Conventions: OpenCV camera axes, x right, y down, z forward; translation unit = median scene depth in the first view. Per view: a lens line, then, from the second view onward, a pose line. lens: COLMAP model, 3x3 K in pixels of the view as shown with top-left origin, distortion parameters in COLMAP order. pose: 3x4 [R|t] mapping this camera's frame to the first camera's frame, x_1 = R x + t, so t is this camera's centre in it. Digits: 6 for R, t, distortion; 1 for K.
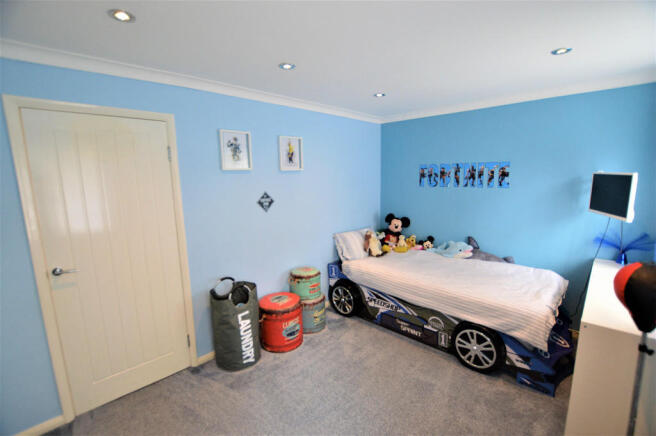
lens RADIAL K [[291.1, 0, 329.5], [0, 291.1, 216.0], [0, 0, 1]] dist [-0.036087, 0.001413]
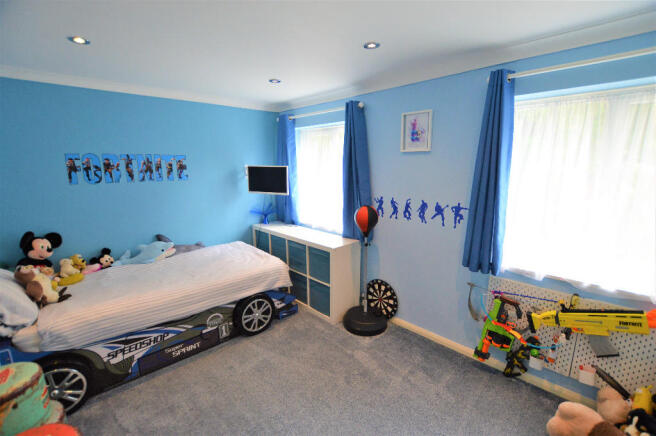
lens RADIAL K [[291.1, 0, 328.5], [0, 291.1, 218.7], [0, 0, 1]] dist [-0.036087, 0.001413]
pose [[0.031623, -0.156533, 0.987166, -0.440299], [0.142768, 0.978240, 0.150544, -0.043471], [-0.989251, 0.136175, 0.053283, 0.446131]]
